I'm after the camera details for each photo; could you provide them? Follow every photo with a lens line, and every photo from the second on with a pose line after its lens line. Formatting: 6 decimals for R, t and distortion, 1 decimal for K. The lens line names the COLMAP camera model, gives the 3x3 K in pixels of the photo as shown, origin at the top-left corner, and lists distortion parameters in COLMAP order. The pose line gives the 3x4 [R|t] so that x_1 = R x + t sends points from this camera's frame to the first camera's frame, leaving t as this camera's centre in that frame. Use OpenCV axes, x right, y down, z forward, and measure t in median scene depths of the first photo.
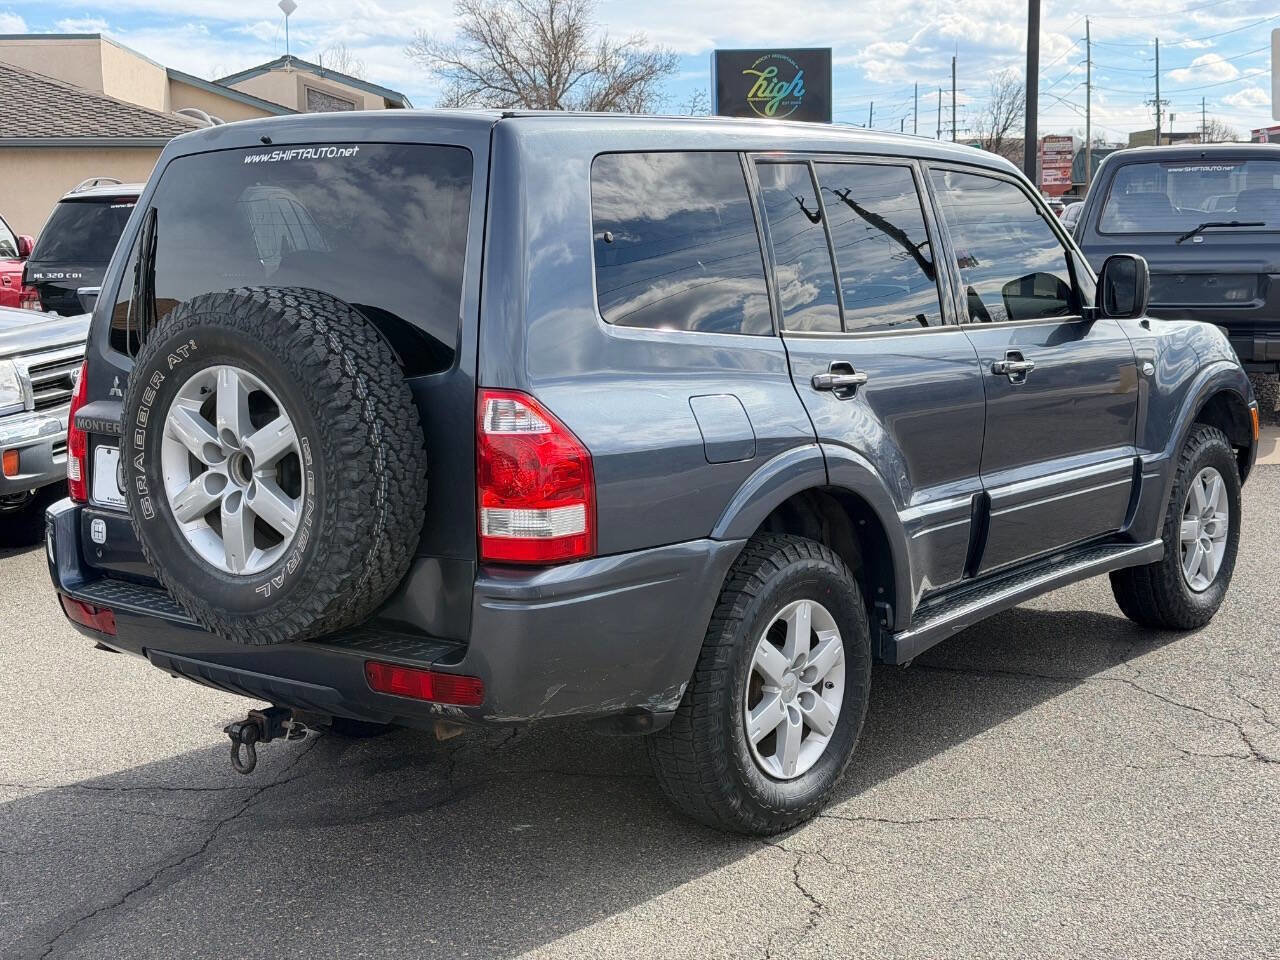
lens RADIAL K [[1789.9, 0, 644.1], [0, 1789.9, 480.9], [0, 0, 1]] dist [0.121562, 0.000000]
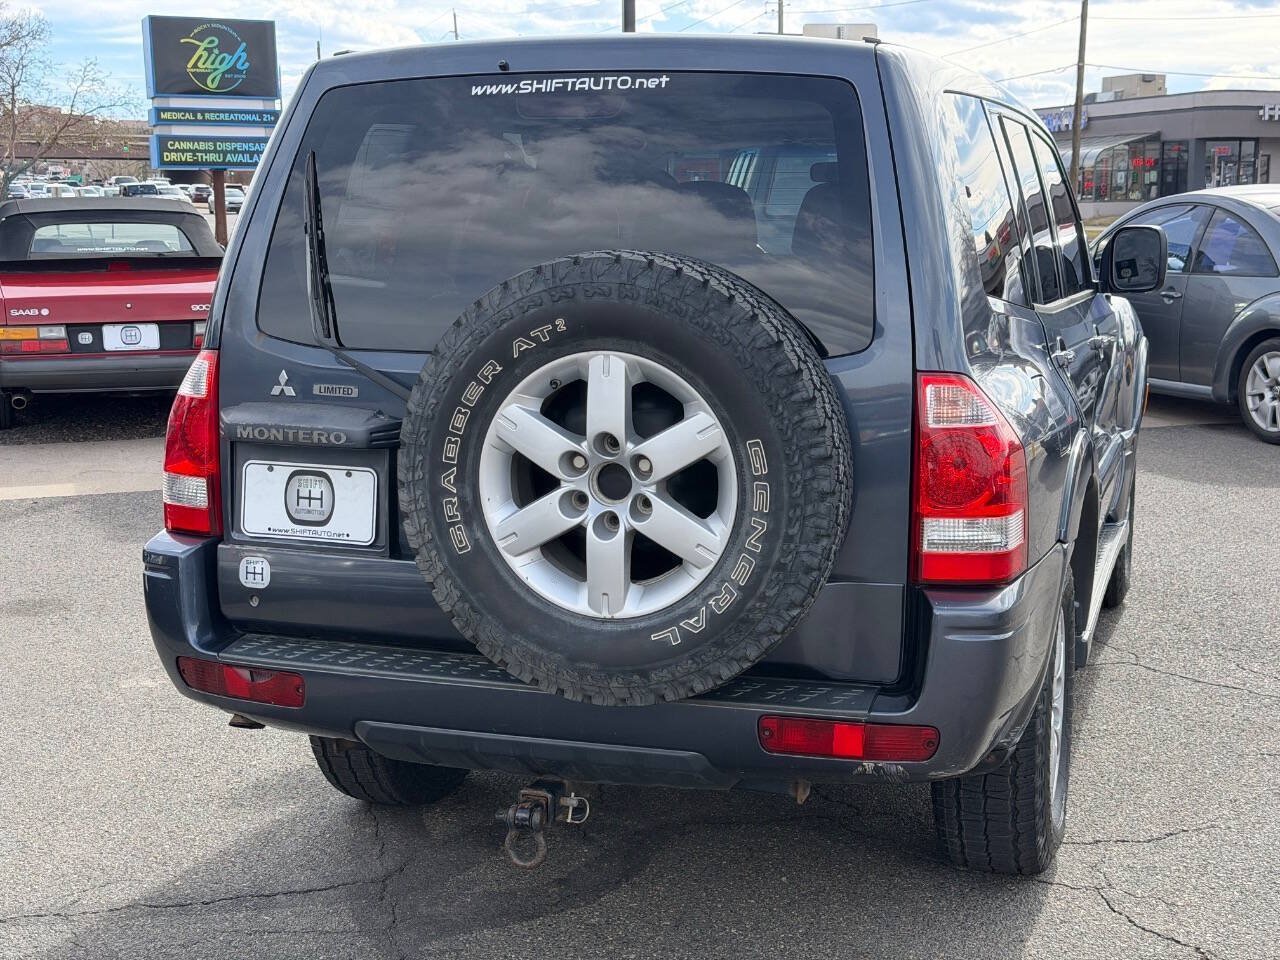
lens RADIAL K [[1789.9, 0, 637.7], [0, 1789.9, 474.6], [0, 0, 1]] dist [0.121562, 0.000000]
pose [[0.938845, -0.040107, 0.341995, -0.410443], [0.038766, 0.999190, 0.010758, -0.015689], [-0.342150, 0.003158, 0.939640, 0.228573]]
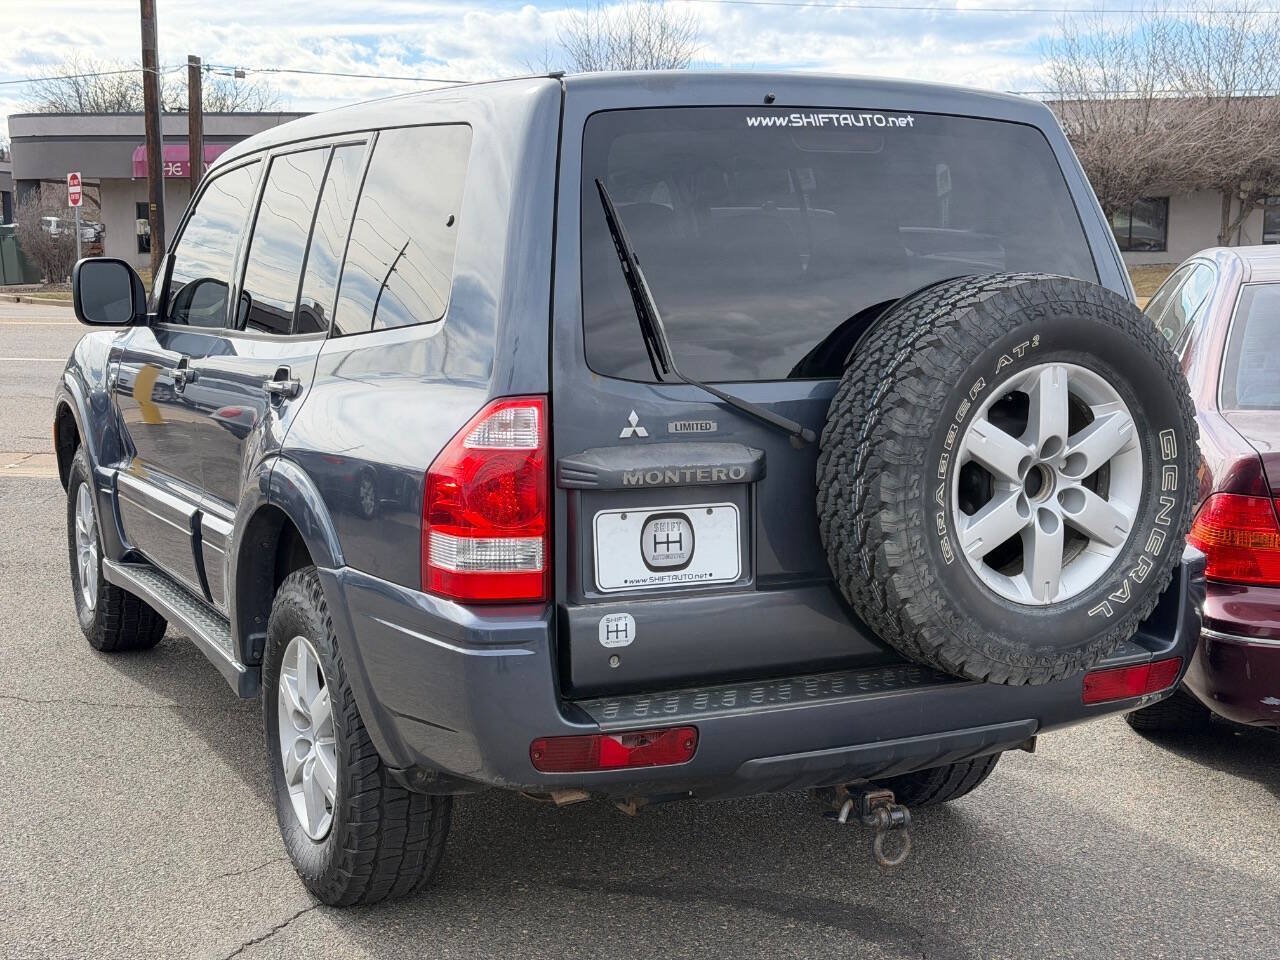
lens RADIAL K [[1789.9, 0, 638.2], [0, 1789.9, 476.6], [0, 0, 1]] dist [0.121562, 0.000000]
pose [[0.419289, -0.107889, 0.901419, -0.930813], [0.126513, 0.990169, 0.059664, -0.073412], [-0.898994, 0.089025, 0.428817, 0.688418]]
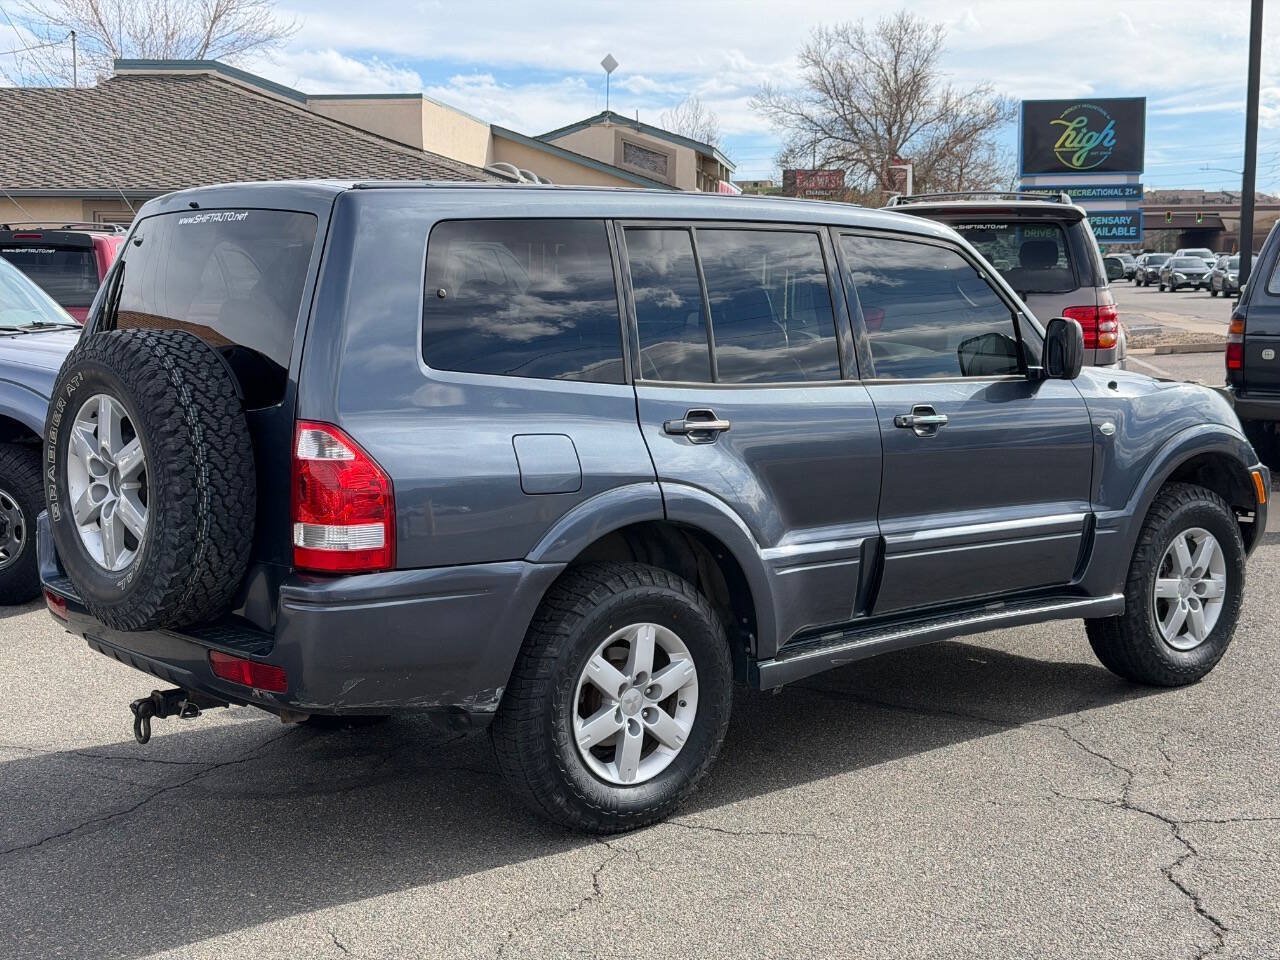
lens RADIAL K [[1789.9, 0, 637.6], [0, 1789.9, 485.9], [0, 0, 1]] dist [0.121562, 0.000000]
pose [[0.978957, 0.040028, -0.200104, 0.300583], [-0.044621, 0.998833, -0.018495, 0.002457], [0.199130, 0.027035, 0.979600, -0.084577]]
